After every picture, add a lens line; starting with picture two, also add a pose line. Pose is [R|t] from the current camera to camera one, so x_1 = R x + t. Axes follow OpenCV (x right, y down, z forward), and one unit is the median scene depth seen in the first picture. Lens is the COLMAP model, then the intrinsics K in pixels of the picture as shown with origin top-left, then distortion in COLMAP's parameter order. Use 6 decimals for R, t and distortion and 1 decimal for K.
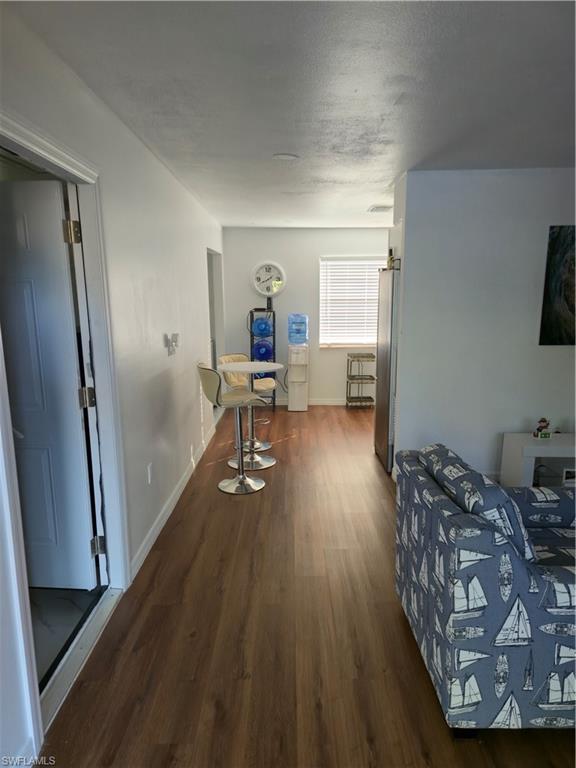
lens RADIAL K [[510.6, 0, 287.2], [0, 510.6, 386.9], [0, 0, 1]] dist [0.063318, -0.038090]
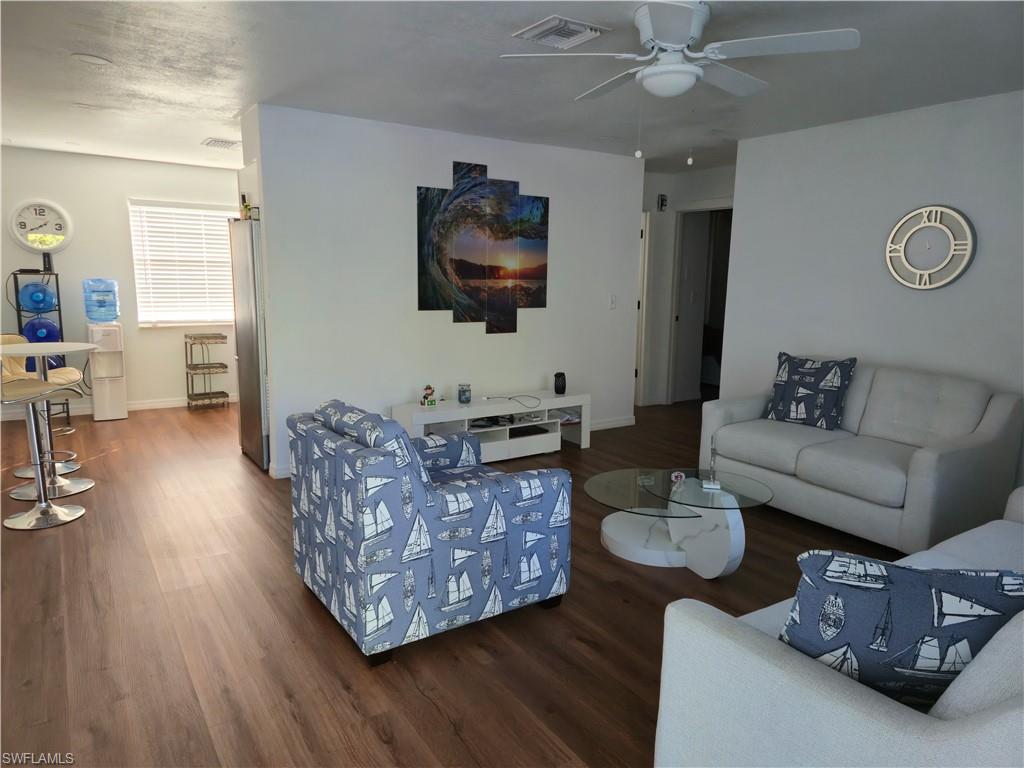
lens RADIAL K [[680.8, 0, 515.0], [0, 680.8, 383.3], [0, 0, 1]] dist [0.063318, -0.038090]
pose [[0.829039, -0.071324, 0.554623, -0.076583], [0.078085, 0.996881, 0.011477, 0.054912], [-0.553712, 0.033793, 0.832023, -0.148812]]
